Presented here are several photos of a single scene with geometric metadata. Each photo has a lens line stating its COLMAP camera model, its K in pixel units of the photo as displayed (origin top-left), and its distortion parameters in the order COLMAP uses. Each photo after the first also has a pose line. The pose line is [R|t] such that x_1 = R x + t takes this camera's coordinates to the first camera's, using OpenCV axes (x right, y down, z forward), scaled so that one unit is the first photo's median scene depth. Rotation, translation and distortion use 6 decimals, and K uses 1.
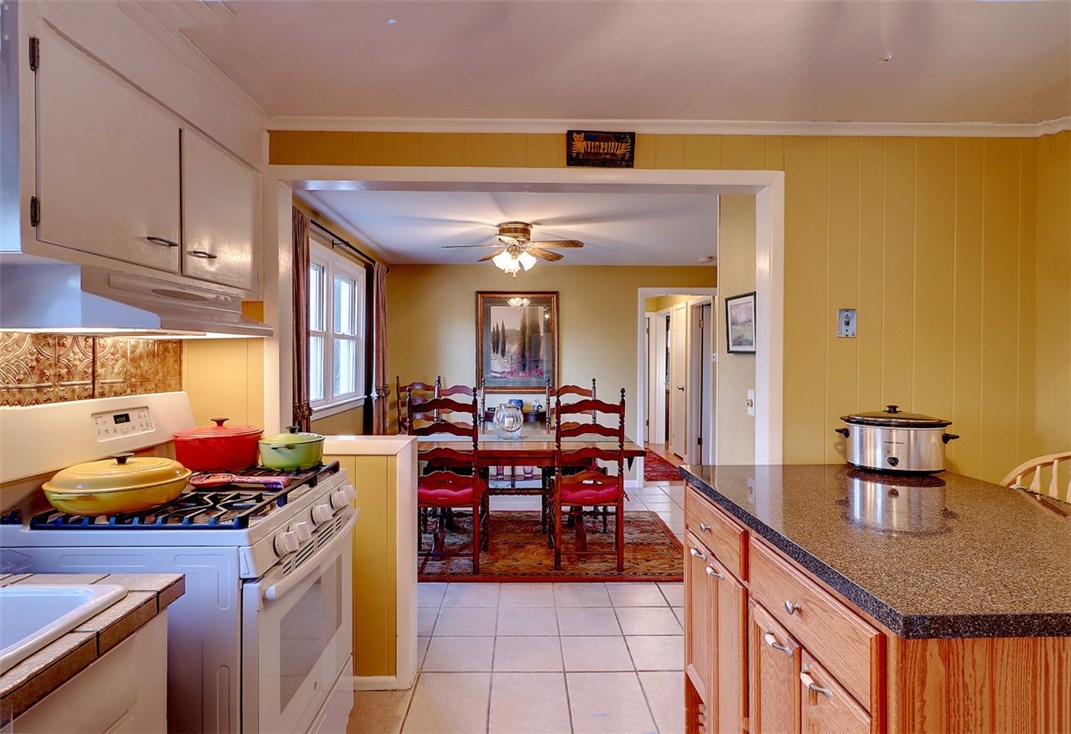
lens RADIAL K [[612.2, 0, 534.9], [0, 612.2, 362.4], [0, 0, 1]] dist [0.001718, 0.000092]
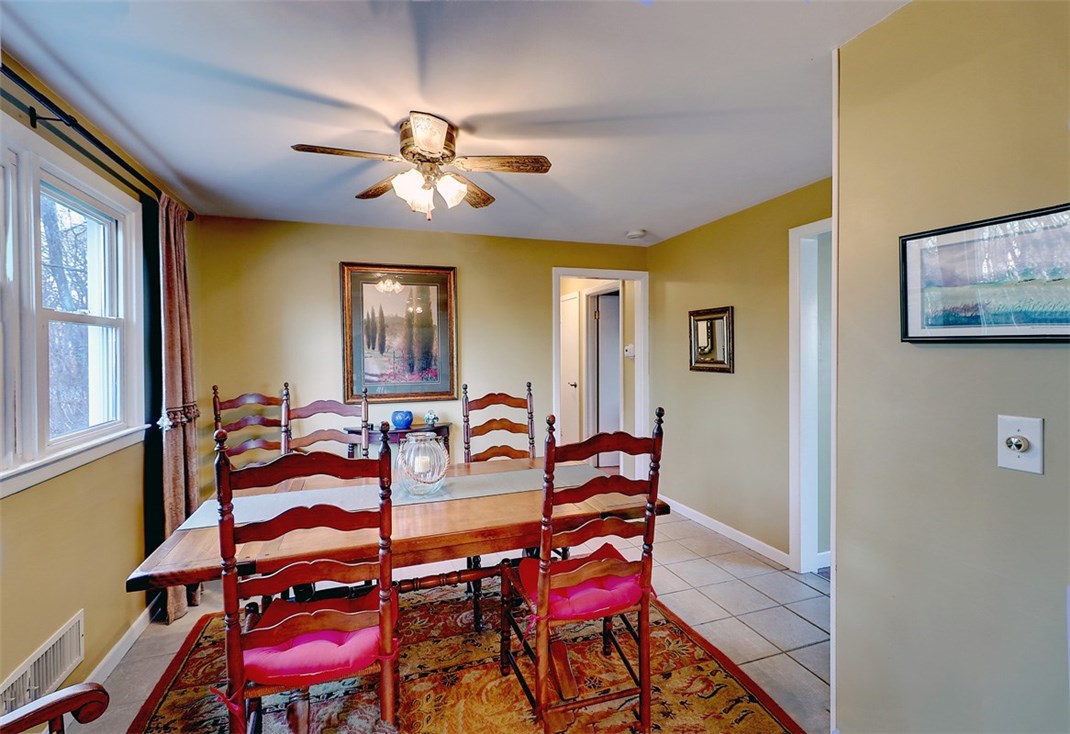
lens RADIAL K [[497.1, 0, 537.9], [0, 497.1, 362.6], [0, 0, 1]] dist [0.000873, -0.000804]
pose [[0.948070, -0.018608, 0.317517, -0.074914], [0.014587, 0.999781, 0.015036, -0.005389], [-0.317727, -0.009623, 0.948133, 0.438263]]
